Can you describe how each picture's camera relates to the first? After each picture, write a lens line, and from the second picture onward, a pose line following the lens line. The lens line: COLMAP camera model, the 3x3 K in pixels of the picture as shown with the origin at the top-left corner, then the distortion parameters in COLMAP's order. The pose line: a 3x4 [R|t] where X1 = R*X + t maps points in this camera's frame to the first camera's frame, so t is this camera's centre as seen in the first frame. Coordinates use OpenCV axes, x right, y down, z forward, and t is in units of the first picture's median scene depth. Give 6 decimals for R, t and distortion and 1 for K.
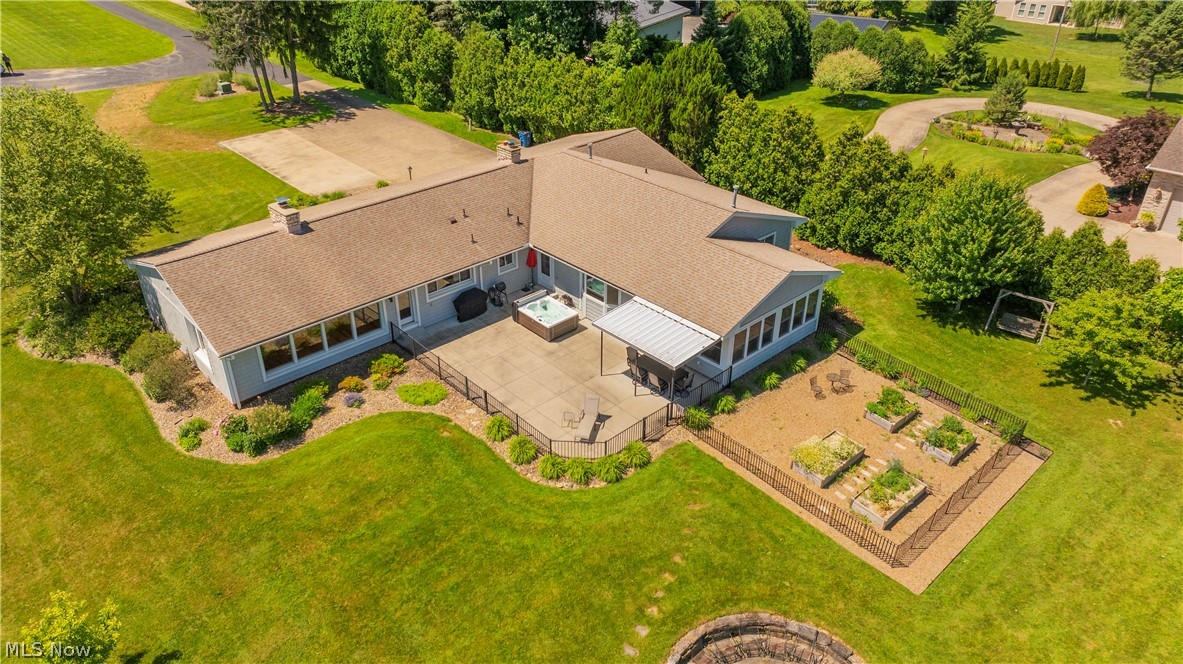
lens RADIAL K [[829.4, 0, 591.5], [0, 829.4, 332.0], [0, 0, 1]] dist [-0.036169, 0.000739]
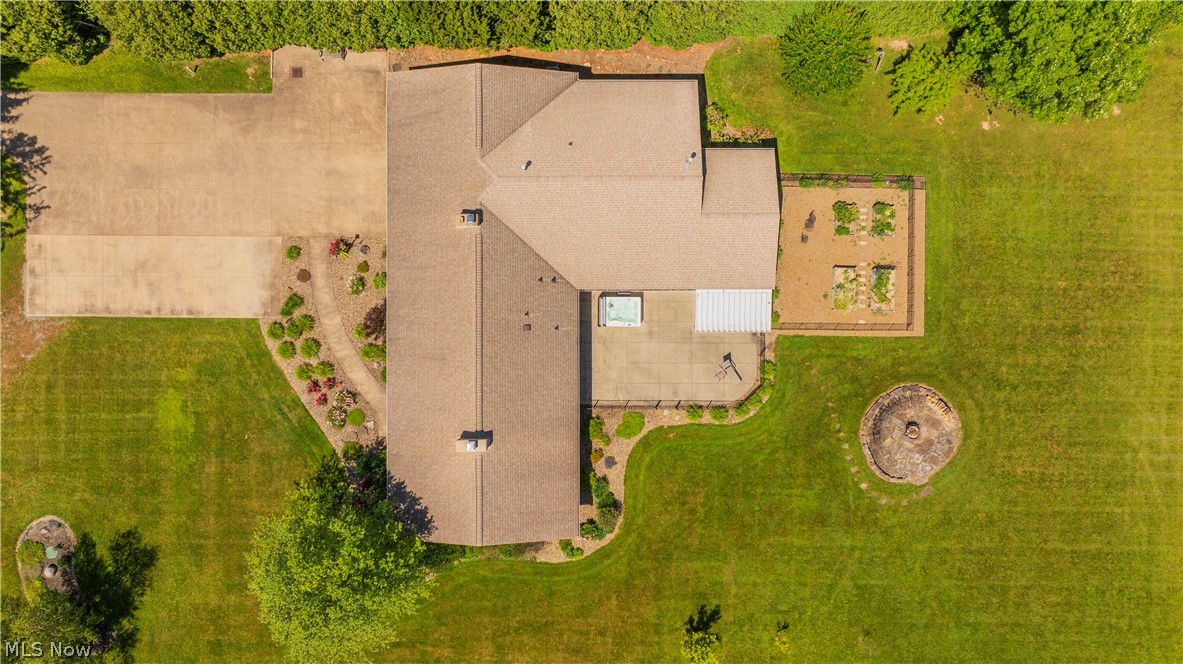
lens RADIAL K [[829.2, 0, 591.5], [0, 829.2, 332.0], [0, 0, 1]] dist [-0.010849, 0.009222]
pose [[0.683237, -0.730186, 0.003948, -0.135001], [0.371720, 0.352462, 0.858833, -1.374633], [-0.628500, -0.585319, 0.512240, 0.358213]]
